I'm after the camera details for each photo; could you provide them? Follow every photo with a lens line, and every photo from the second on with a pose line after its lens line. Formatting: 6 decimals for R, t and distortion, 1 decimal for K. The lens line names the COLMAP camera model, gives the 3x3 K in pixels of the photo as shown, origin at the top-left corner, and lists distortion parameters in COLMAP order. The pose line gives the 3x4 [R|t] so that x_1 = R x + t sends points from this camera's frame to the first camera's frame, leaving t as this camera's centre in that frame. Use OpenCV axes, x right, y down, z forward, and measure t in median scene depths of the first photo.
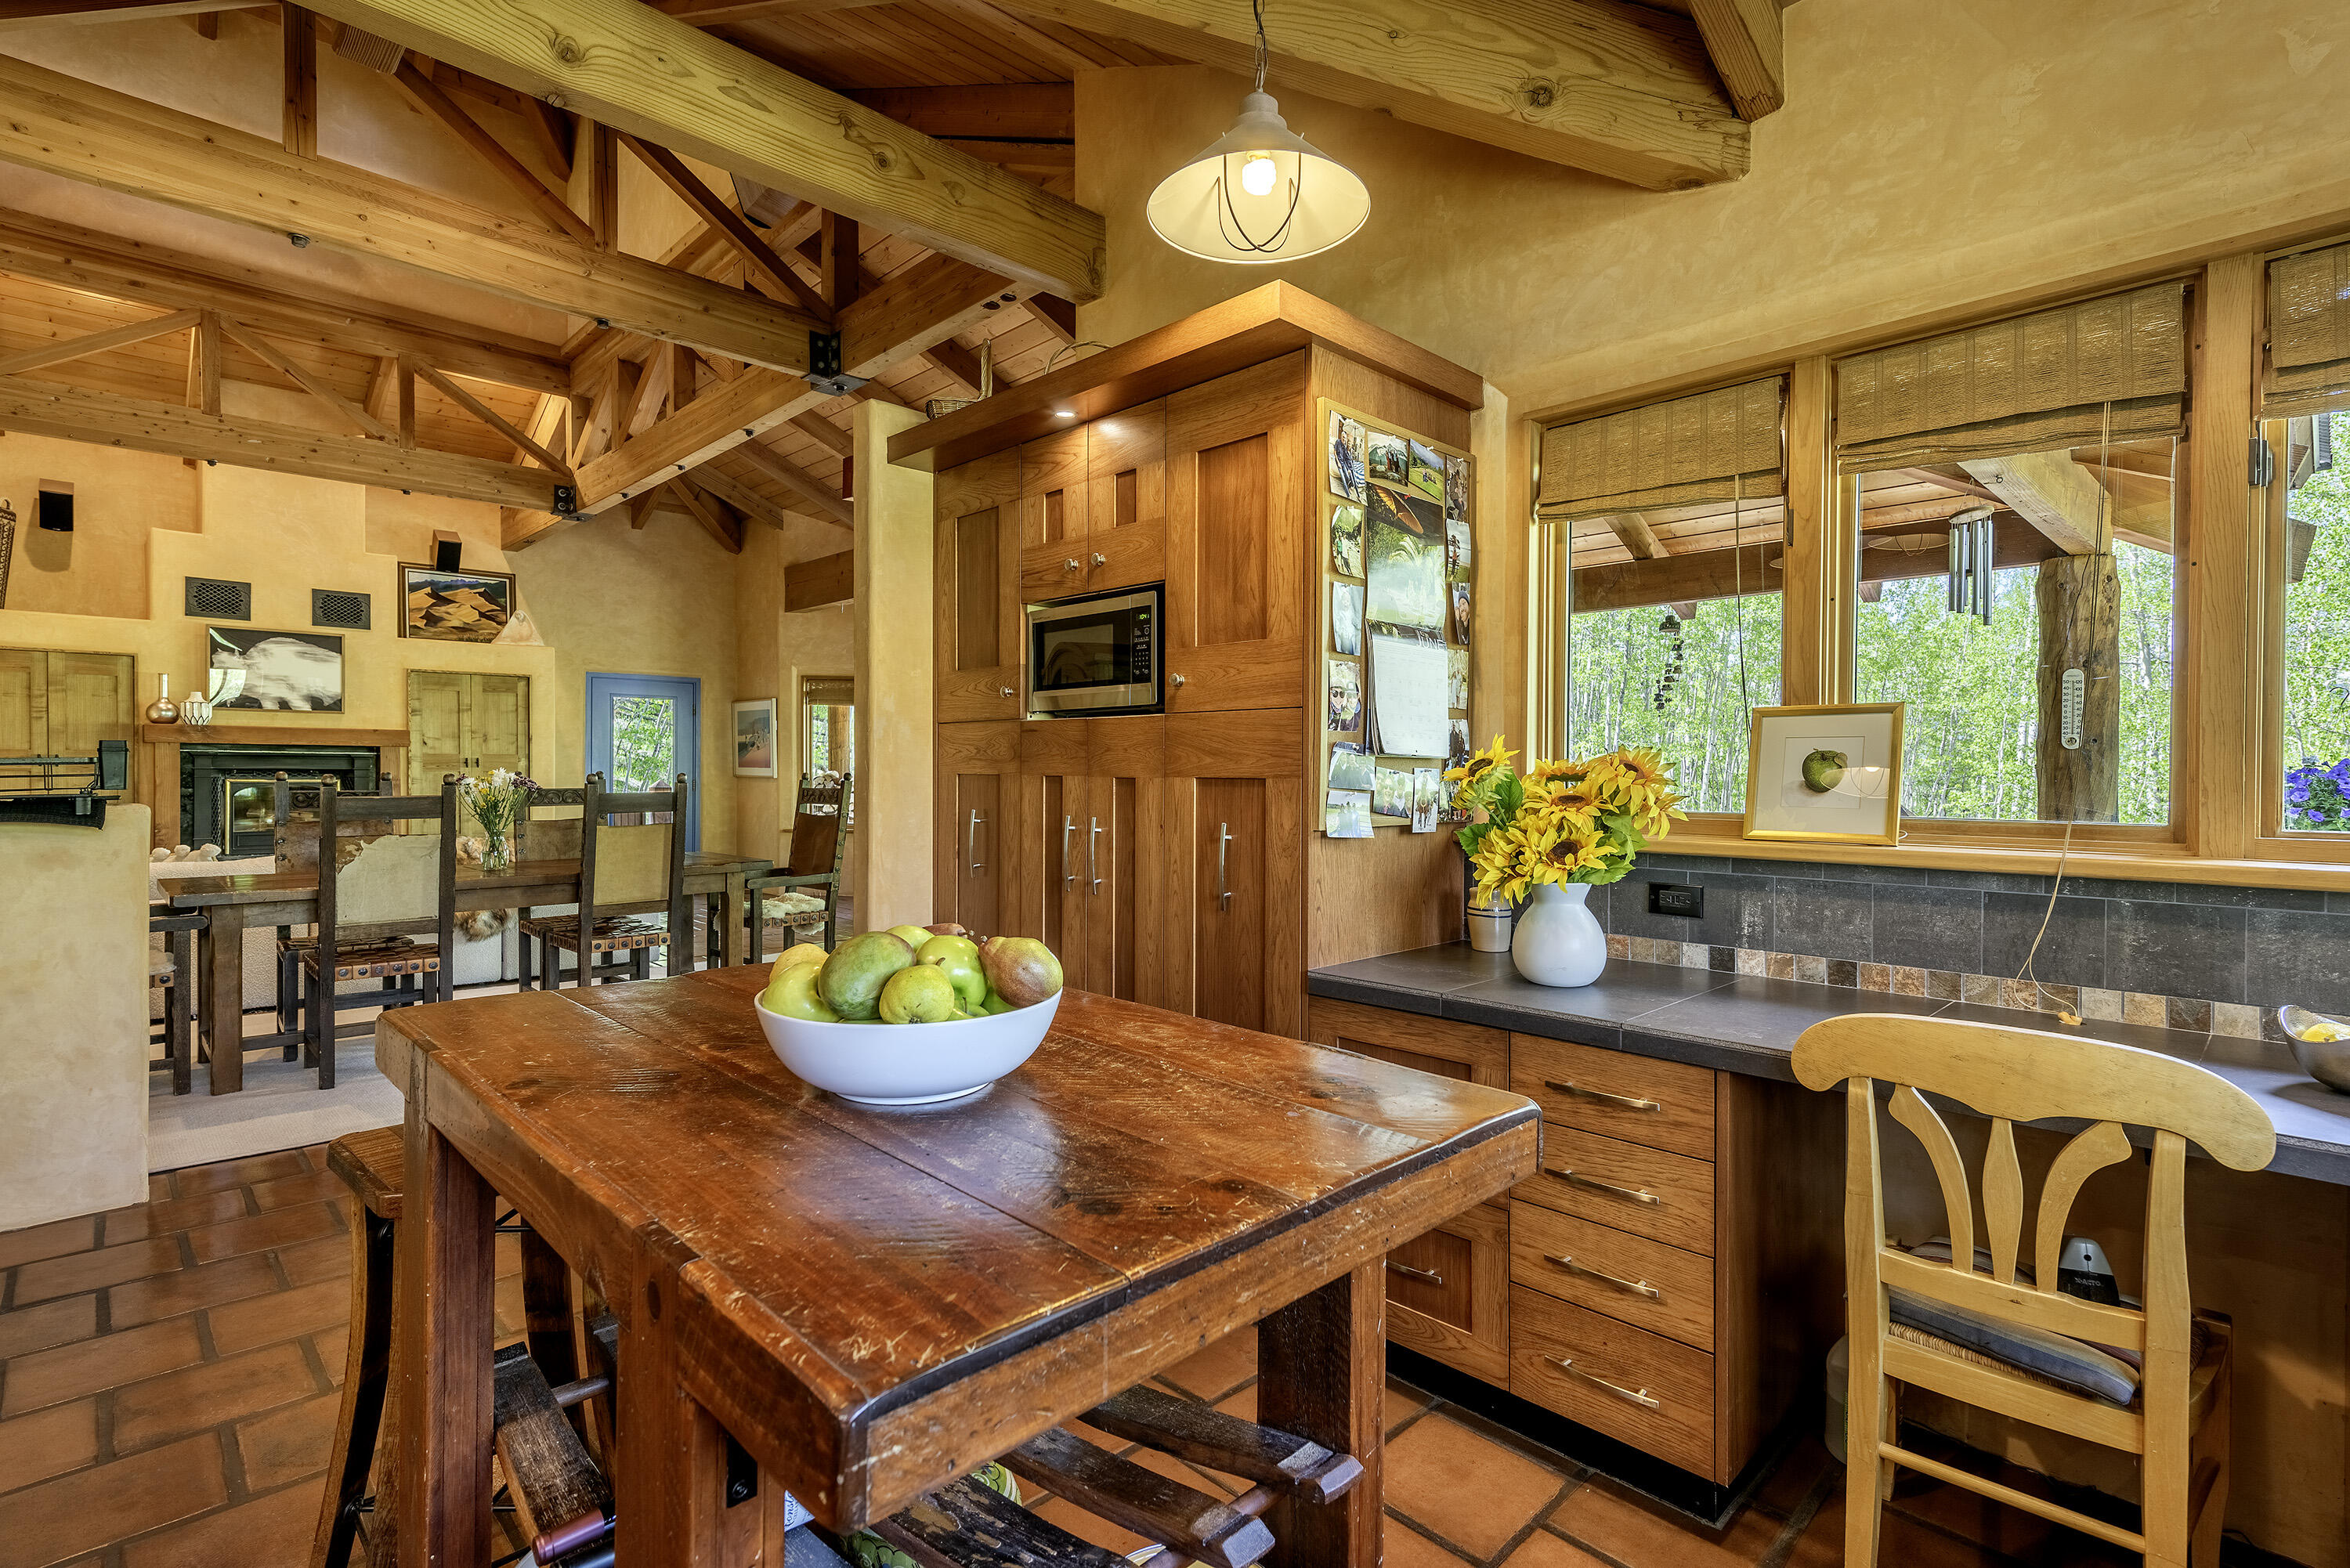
lens RADIAL K [[1114.1, 0, 1208.6], [0, 1114.1, 782.9], [0, 0, 1]] dist [0.004406, -0.003599]
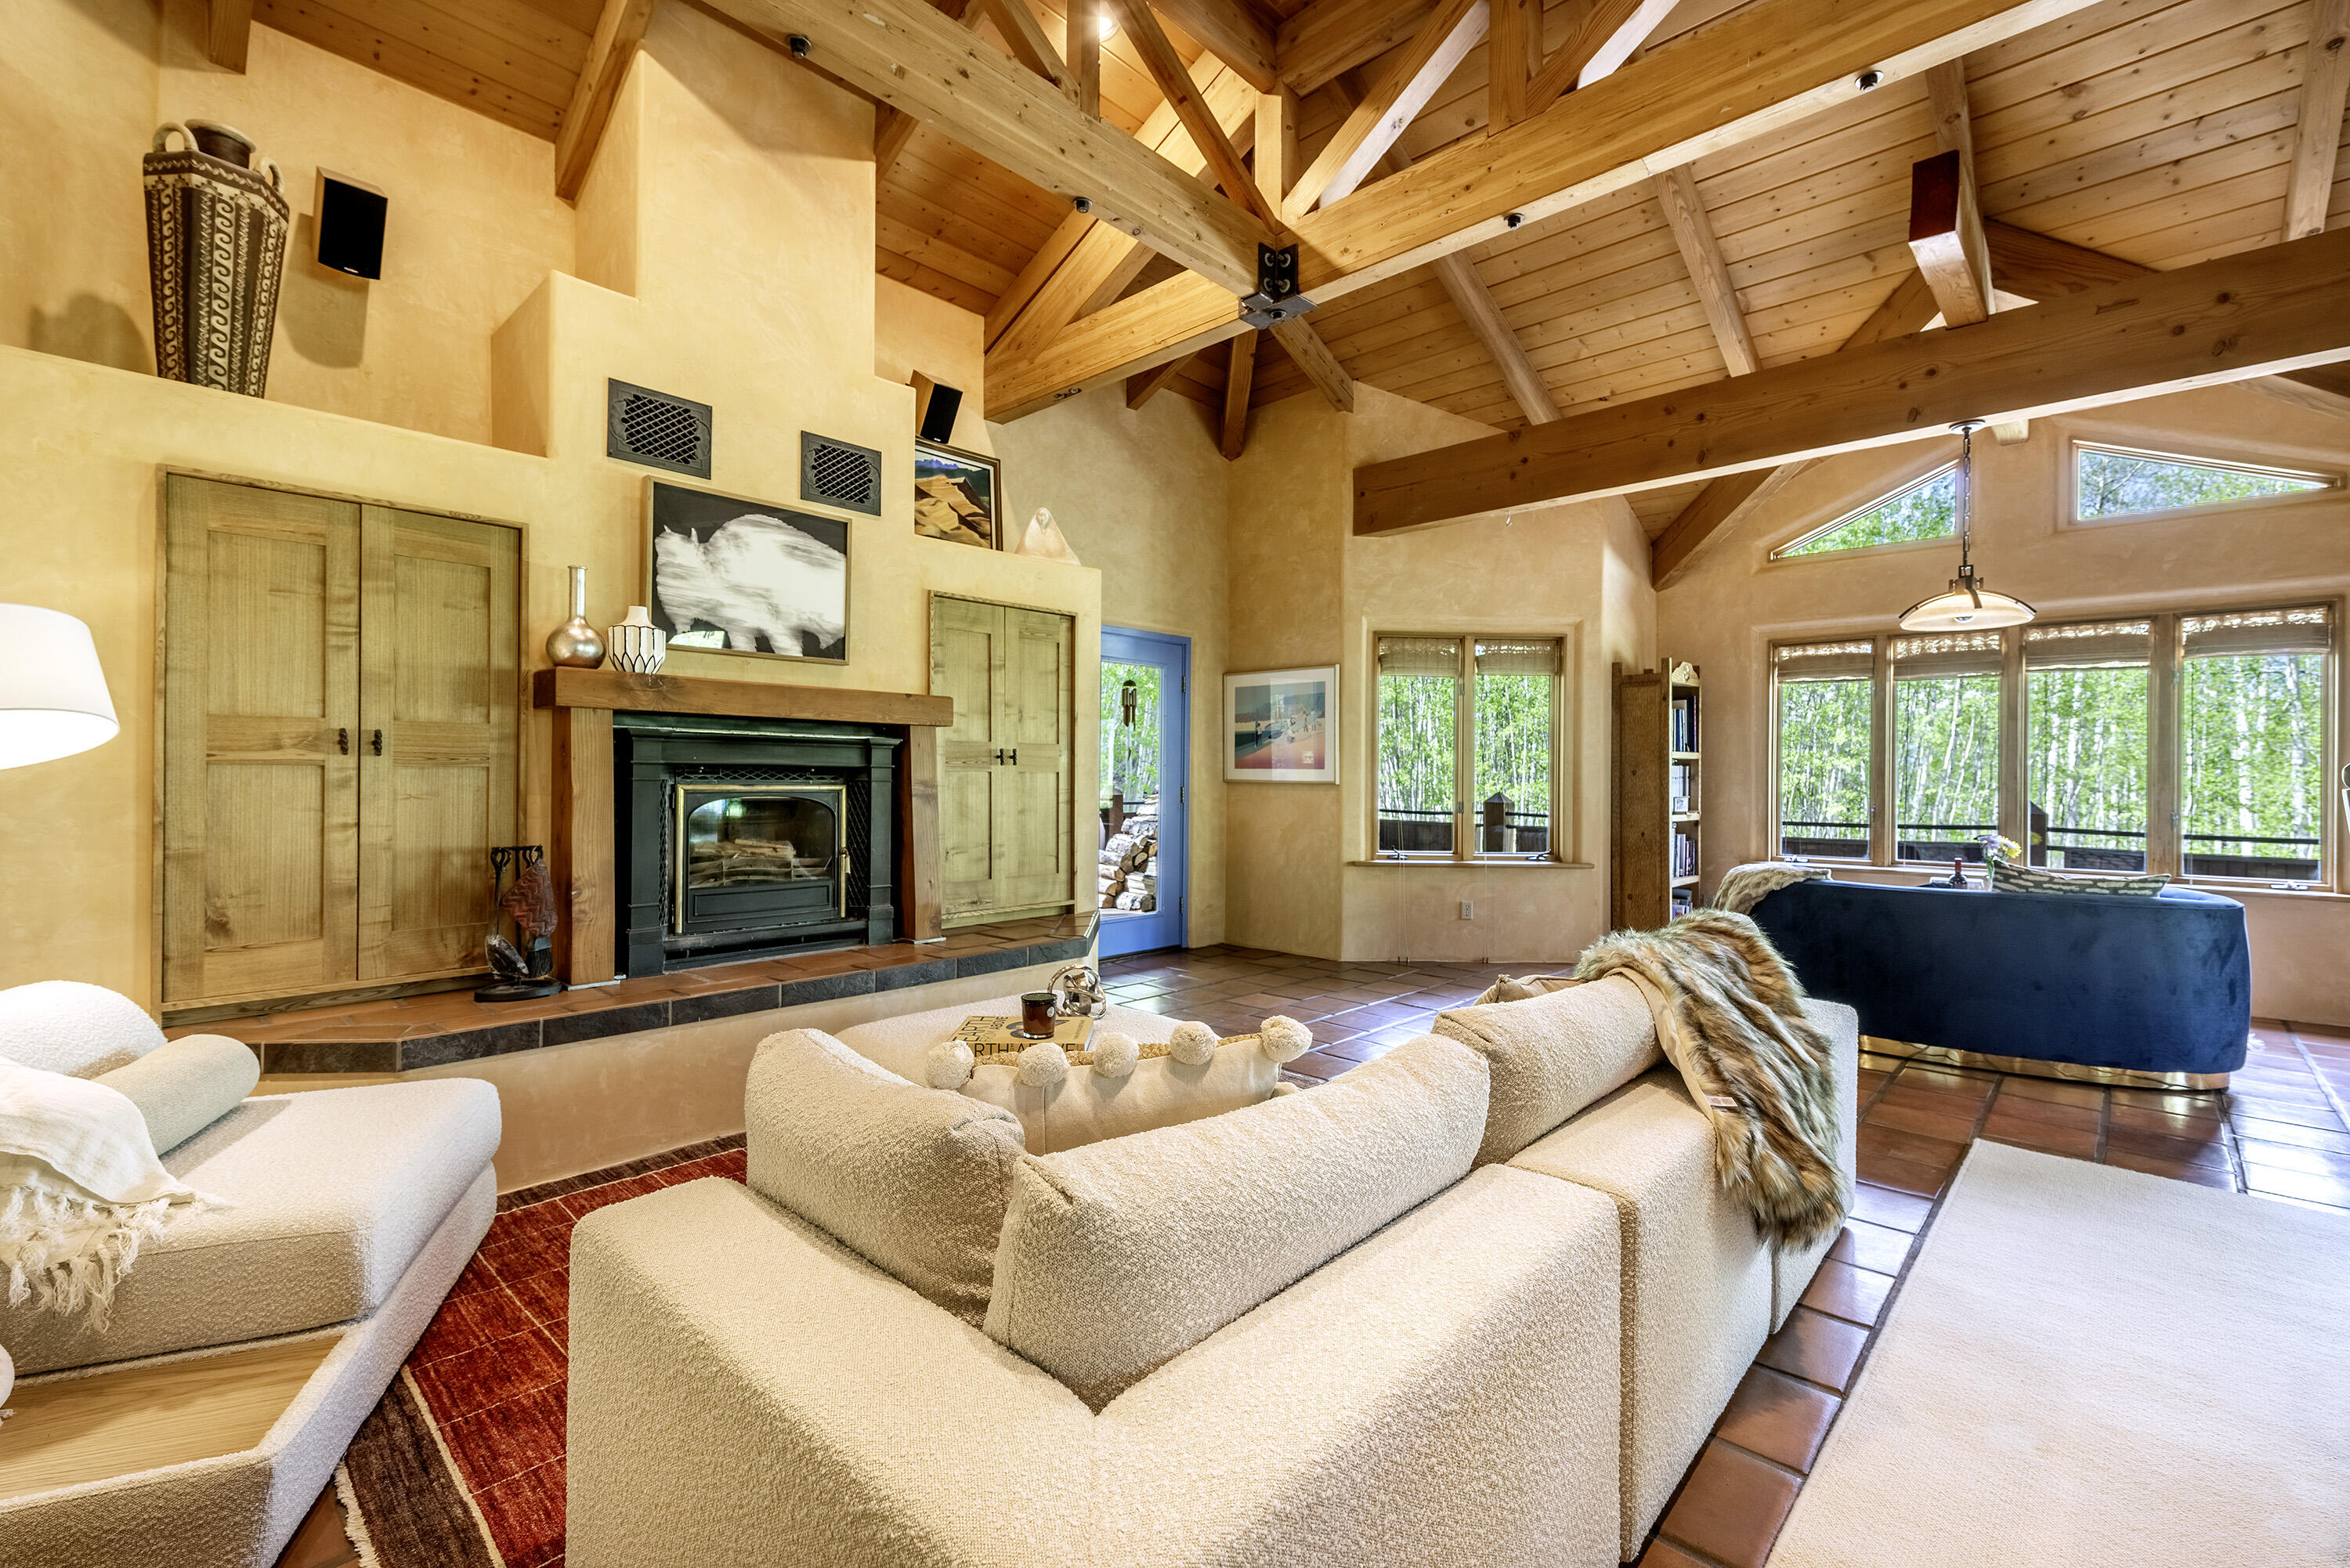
lens RADIAL K [[1026.4, 0, 1192.3], [0, 1026.4, 774.3], [0, 0, 1]] dist [0.014279, -0.004172]
pose [[0.999527, 0.001363, 0.030708, -0.659628], [-0.000802, 0.999832, -0.018293, 0.000352], [-0.030728, 0.018260, 0.999361, 0.524354]]
